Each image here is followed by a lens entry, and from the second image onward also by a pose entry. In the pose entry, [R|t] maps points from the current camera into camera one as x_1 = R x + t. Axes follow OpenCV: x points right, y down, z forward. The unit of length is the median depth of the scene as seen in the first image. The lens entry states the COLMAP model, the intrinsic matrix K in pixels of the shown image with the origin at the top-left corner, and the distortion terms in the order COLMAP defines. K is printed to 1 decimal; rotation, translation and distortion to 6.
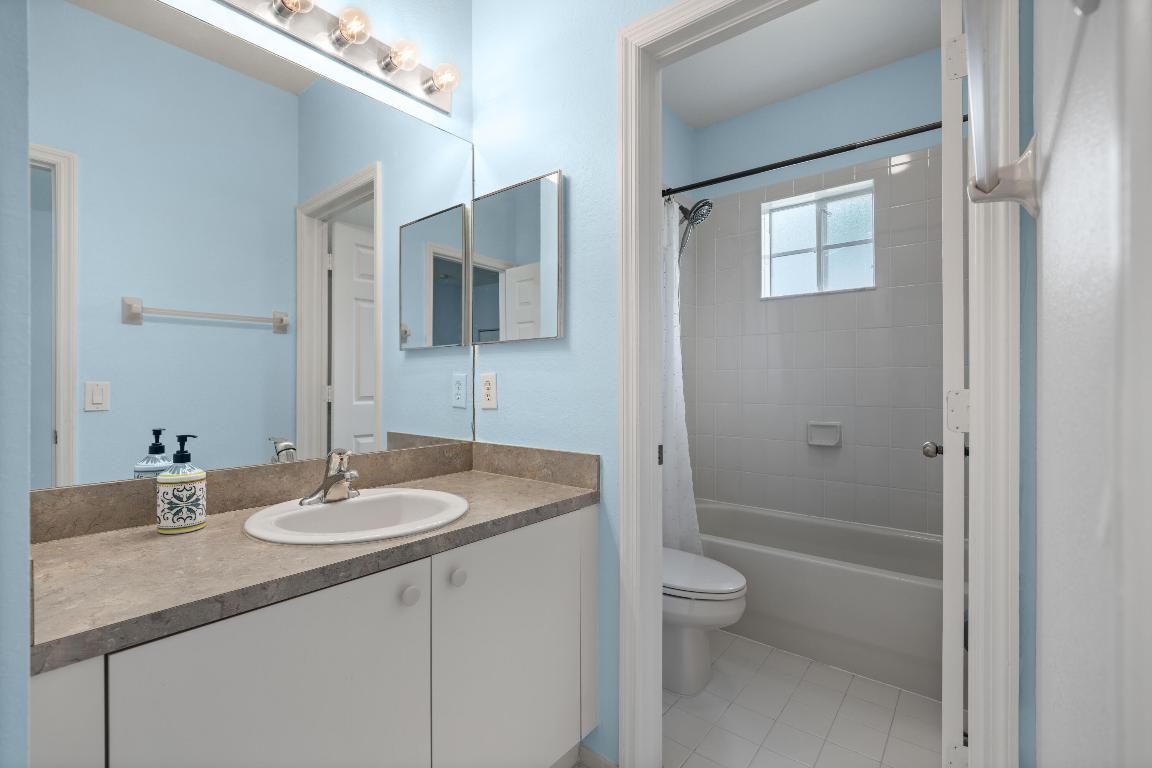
lens RADIAL K [[514.4, 0, 587.1], [0, 514.4, 392.6], [0, 0, 1]] dist [0.016263, 0.000134]
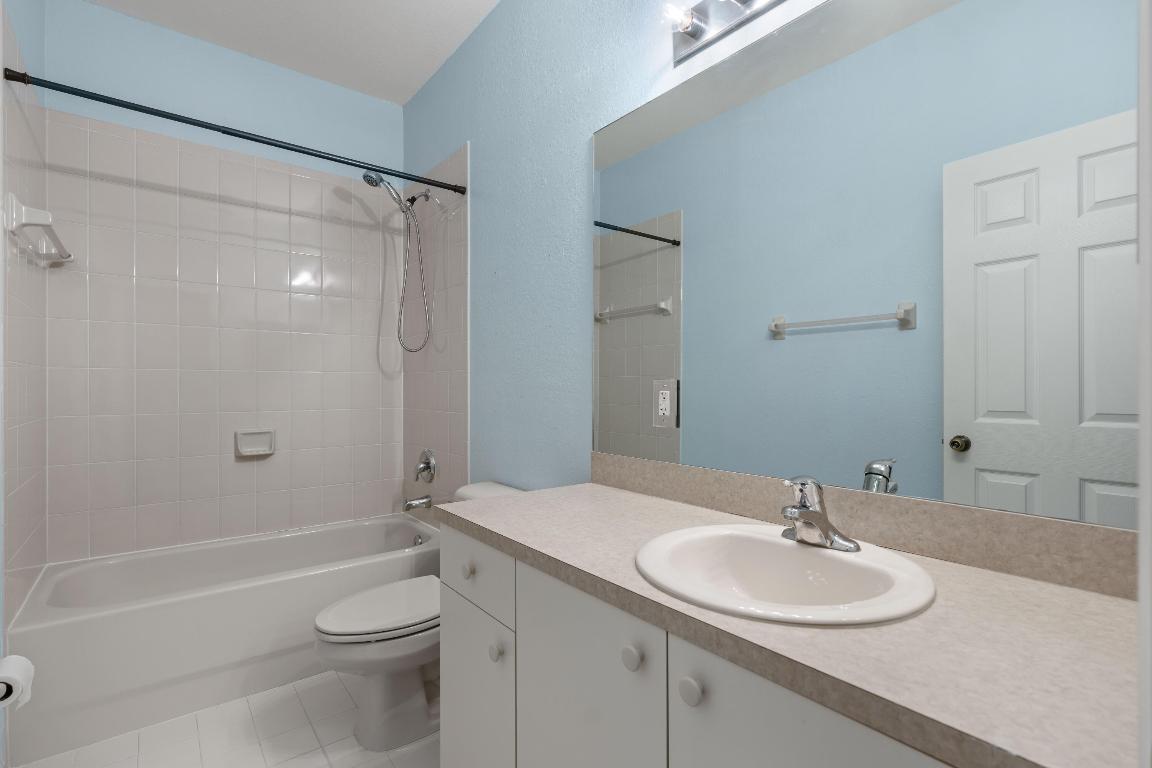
lens RADIAL K [[522.2, 0, 571.1], [0, 522.2, 383.4], [0, 0, 1]] dist [0.009176, 0.000688]
pose [[-0.253838, 0.001432, -0.967246, 0.395114], [-0.012085, 0.999916, 0.004652, -0.035059], [0.967171, 0.012871, -0.253799, 0.902439]]
